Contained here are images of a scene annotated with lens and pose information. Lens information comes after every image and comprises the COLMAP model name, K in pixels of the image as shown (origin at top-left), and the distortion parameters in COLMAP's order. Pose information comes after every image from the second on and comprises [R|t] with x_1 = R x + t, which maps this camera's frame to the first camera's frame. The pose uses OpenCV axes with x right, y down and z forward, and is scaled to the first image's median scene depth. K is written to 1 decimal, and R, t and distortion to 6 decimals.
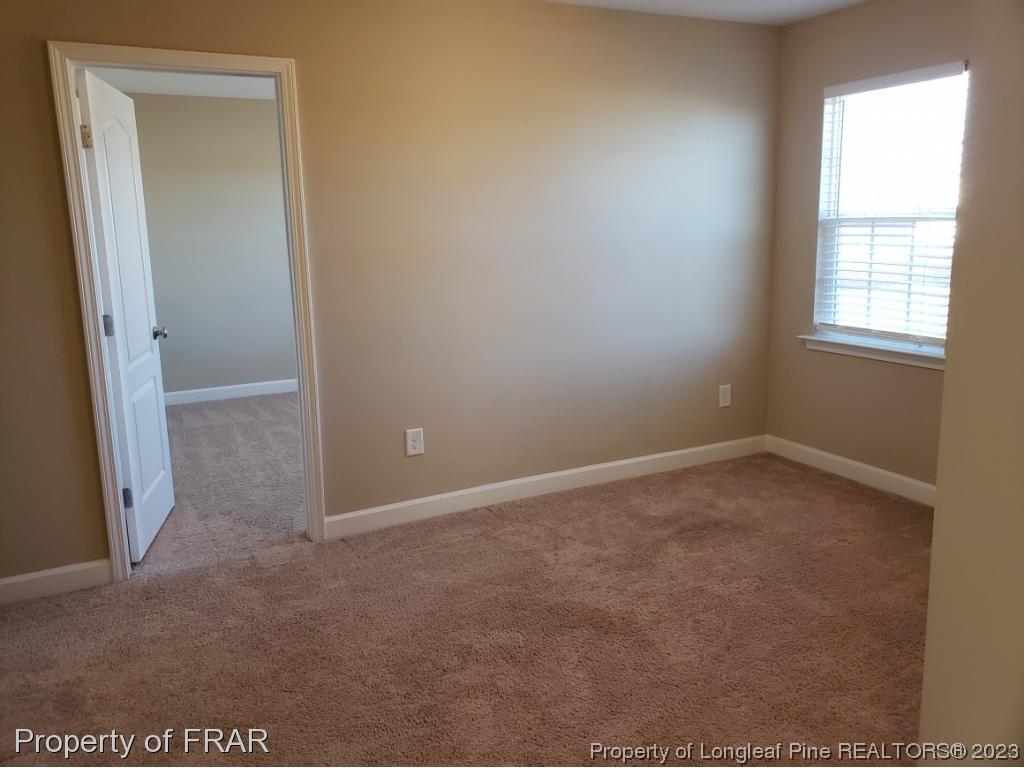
lens RADIAL K [[810.8, 0, 511.7], [0, 810.8, 381.4], [0, 0, 1]] dist [0.017984, 0.005592]
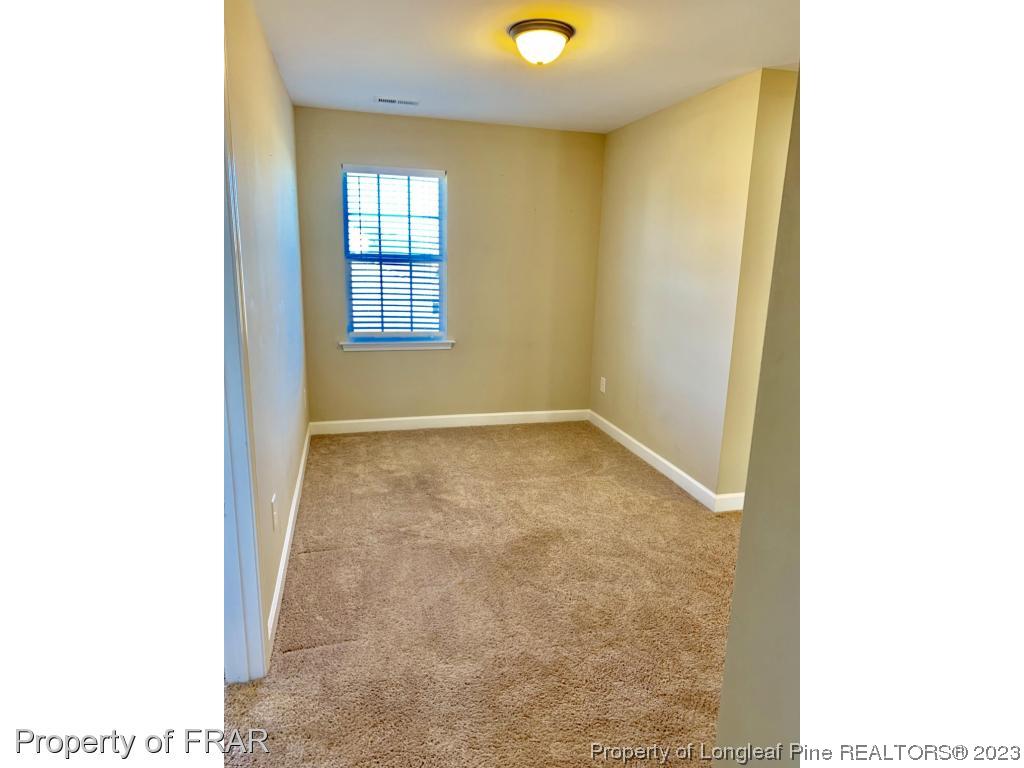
lens RADIAL K [[591.4, 0, 511.0], [0, 591.4, 384.6], [0, 0, 1]] dist [0.033085, 0.000902]
pose [[0.190579, -0.193425, 0.962427, -0.621194], [0.164433, 0.972835, 0.162956, -0.112145], [-0.967802, 0.127198, 0.217208, 0.551312]]
